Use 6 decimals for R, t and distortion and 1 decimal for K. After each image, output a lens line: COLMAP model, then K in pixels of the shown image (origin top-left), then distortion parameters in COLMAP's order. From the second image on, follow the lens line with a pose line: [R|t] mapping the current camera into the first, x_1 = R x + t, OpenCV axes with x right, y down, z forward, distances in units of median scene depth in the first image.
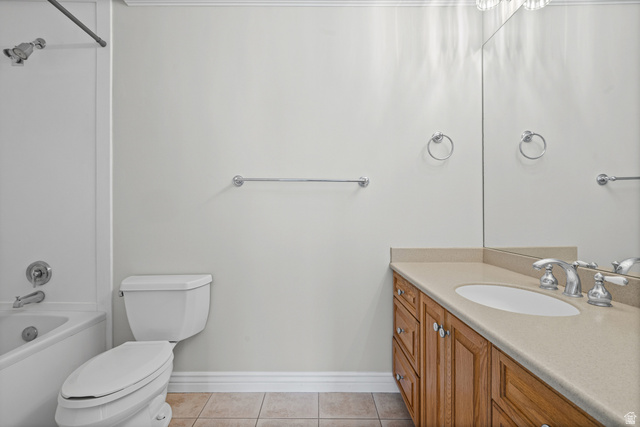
lens RADIAL K [[295.8, 0, 315.5], [0, 295.8, 216.9], [0, 0, 1]] dist [-0.001562, -0.000420]
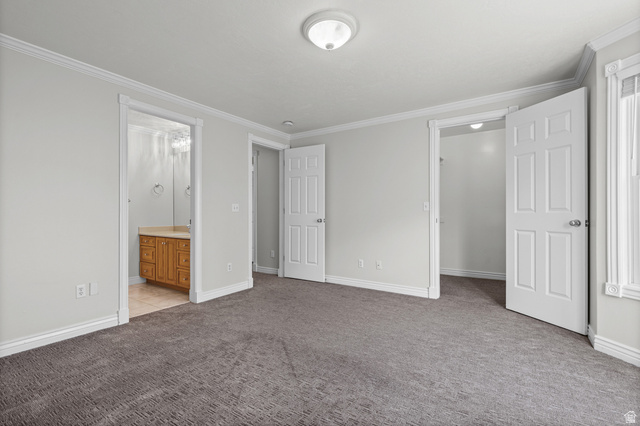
lens RADIAL K [[290.5, 0, 320.0], [0, 290.5, 213.0], [0, 0, 1]] dist [-0.000354, -0.000089]
pose [[0.560568, 0.004451, 0.828097, -0.951741], [-0.001664, 0.999990, -0.004249, -0.004125], [-0.828107, 0.001003, 0.560569, -1.724057]]
